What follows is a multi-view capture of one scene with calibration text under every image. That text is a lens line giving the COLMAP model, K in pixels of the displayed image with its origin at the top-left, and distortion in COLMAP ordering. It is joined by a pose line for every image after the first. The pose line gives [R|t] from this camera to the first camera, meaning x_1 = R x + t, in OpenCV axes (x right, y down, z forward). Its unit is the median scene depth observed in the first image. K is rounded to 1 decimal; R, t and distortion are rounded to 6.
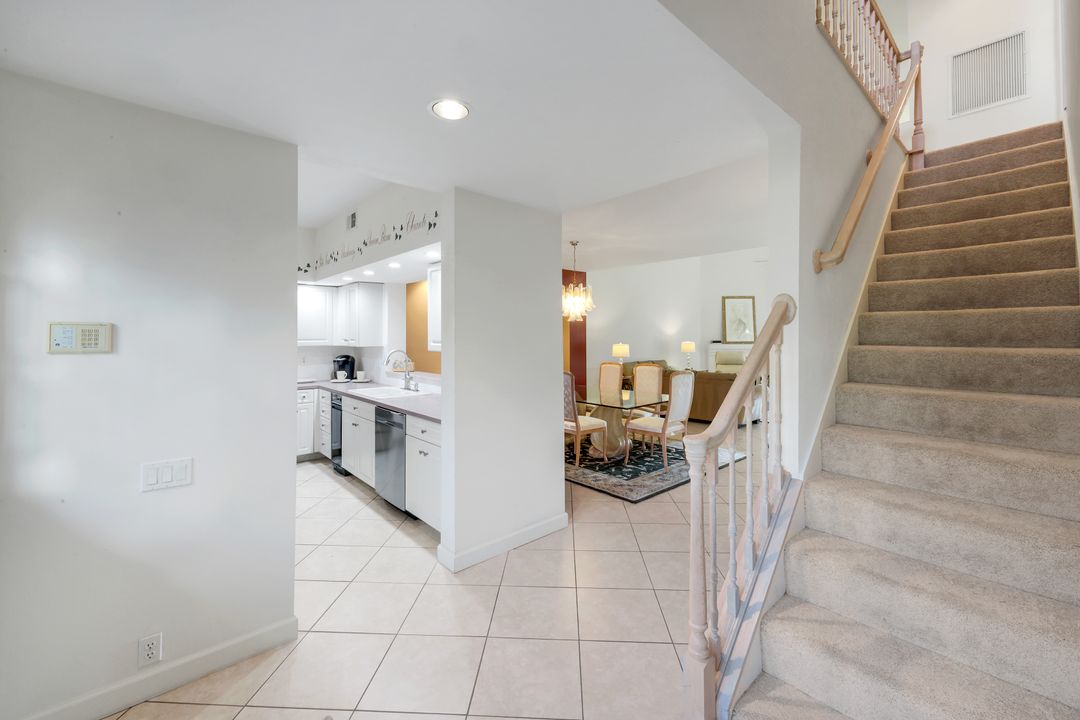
lens RADIAL K [[445.9, 0, 539.8], [0, 445.9, 329.0], [0, 0, 1]] dist [0.000697, 0.000038]
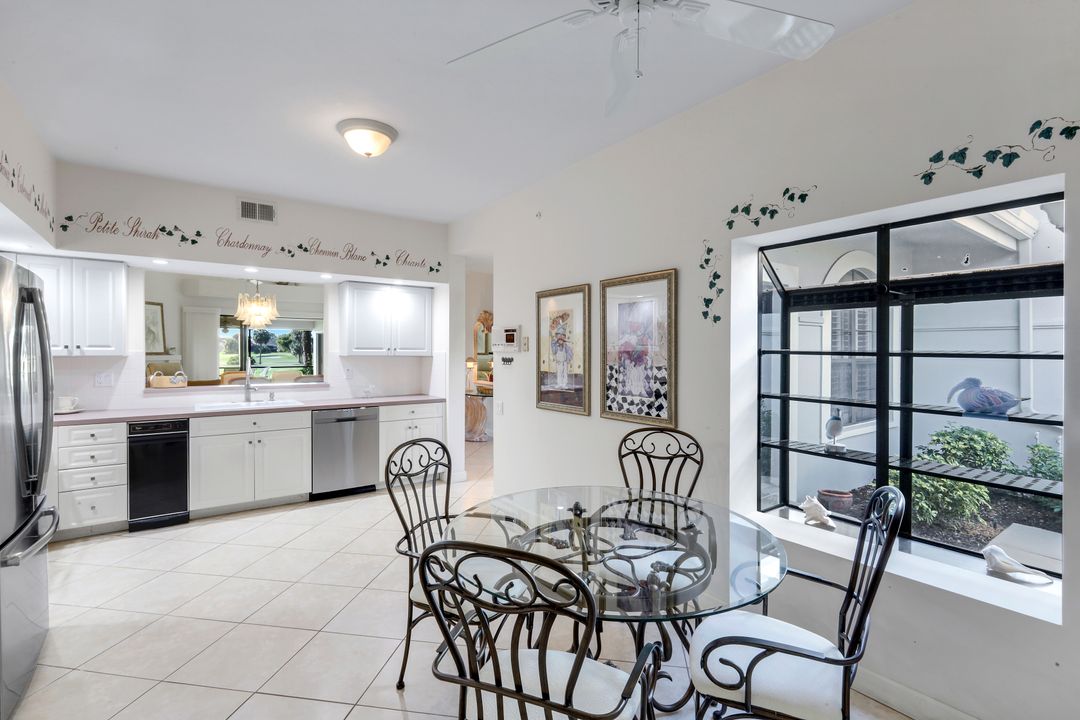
lens RADIAL K [[493.1, 0, 538.3], [0, 493.1, 356.2], [0, 0, 1]] dist [0.000844, 0.000376]
pose [[0.103258, -0.010379, 0.994600, -1.017914], [-0.020314, 0.999715, 0.012542, 0.015903], [-0.994447, -0.021499, 0.103017, 0.262648]]
